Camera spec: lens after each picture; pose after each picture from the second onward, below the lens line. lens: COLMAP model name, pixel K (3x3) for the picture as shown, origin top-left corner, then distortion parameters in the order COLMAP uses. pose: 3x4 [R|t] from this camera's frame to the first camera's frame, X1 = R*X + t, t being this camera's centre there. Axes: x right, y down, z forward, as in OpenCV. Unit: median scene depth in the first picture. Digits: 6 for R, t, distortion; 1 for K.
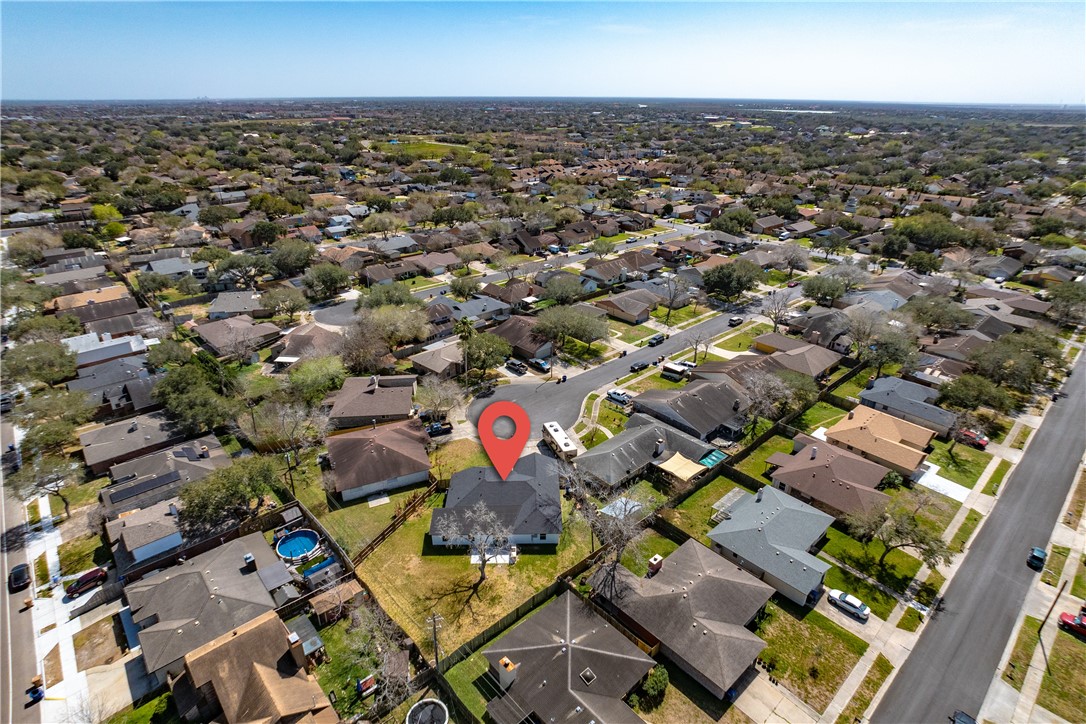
lens RADIAL K [[576.4, 0, 543.0], [0, 576.4, 362.0], [0, 0, 1]] dist [-0.031043, -0.000470]
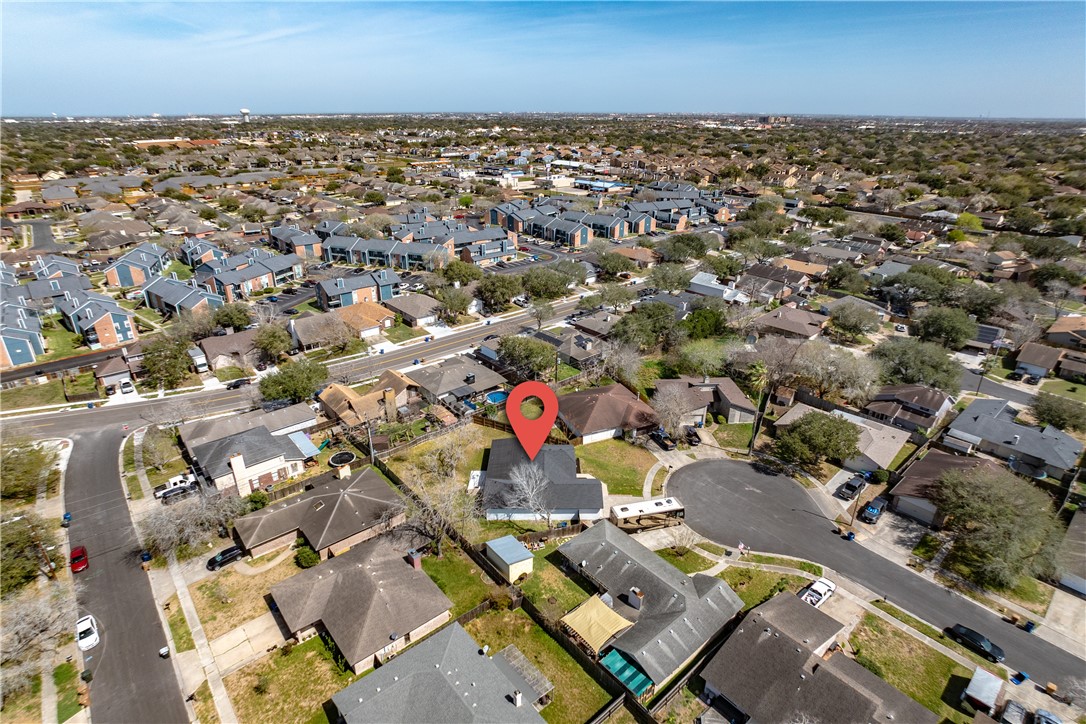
lens RADIAL K [[576.4, 0, 543.0], [0, 576.4, 362.0], [0, 0, 1]] dist [-0.031043, -0.000470]
pose [[-0.030163, 0.402787, -0.914797, 0.751451], [-0.423153, 0.824008, 0.376765, -0.308084], [0.905556, 0.398463, 0.145586, 0.728495]]
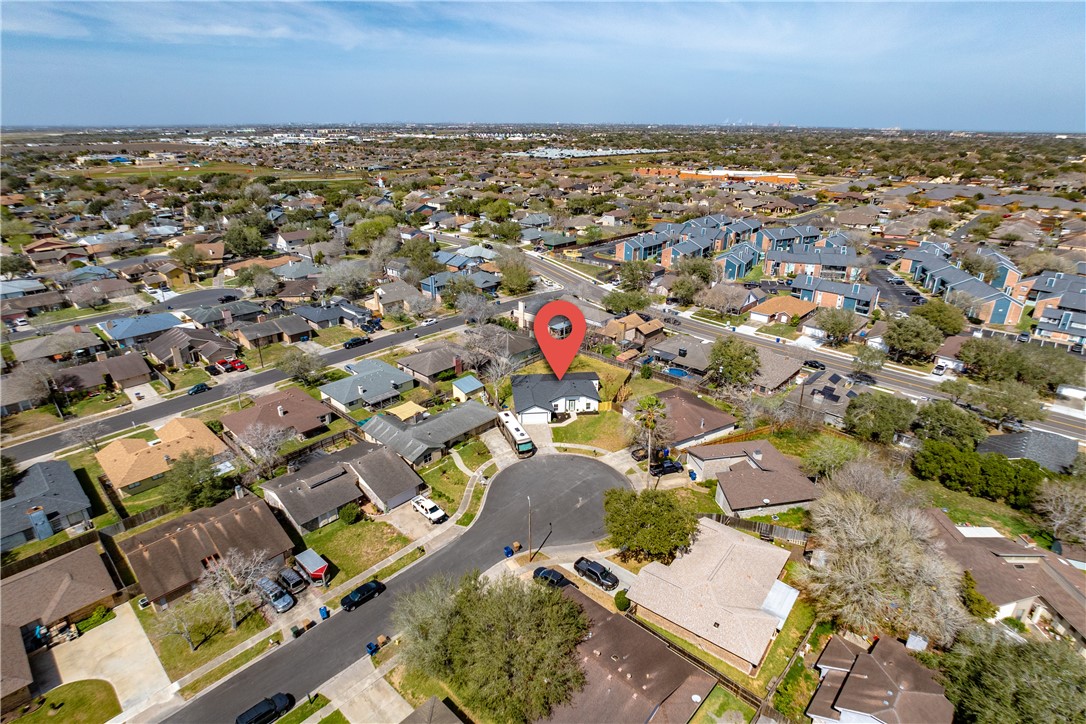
lens RADIAL K [[576.4, 0, 543.0], [0, 576.4, 362.0], [0, 0, 1]] dist [-0.031043, -0.000470]
pose [[-0.996262, 0.024709, -0.082778, 0.063270], [-0.044879, 0.670723, 0.740349, -0.756589], [0.073814, 0.741296, -0.667107, 1.736139]]
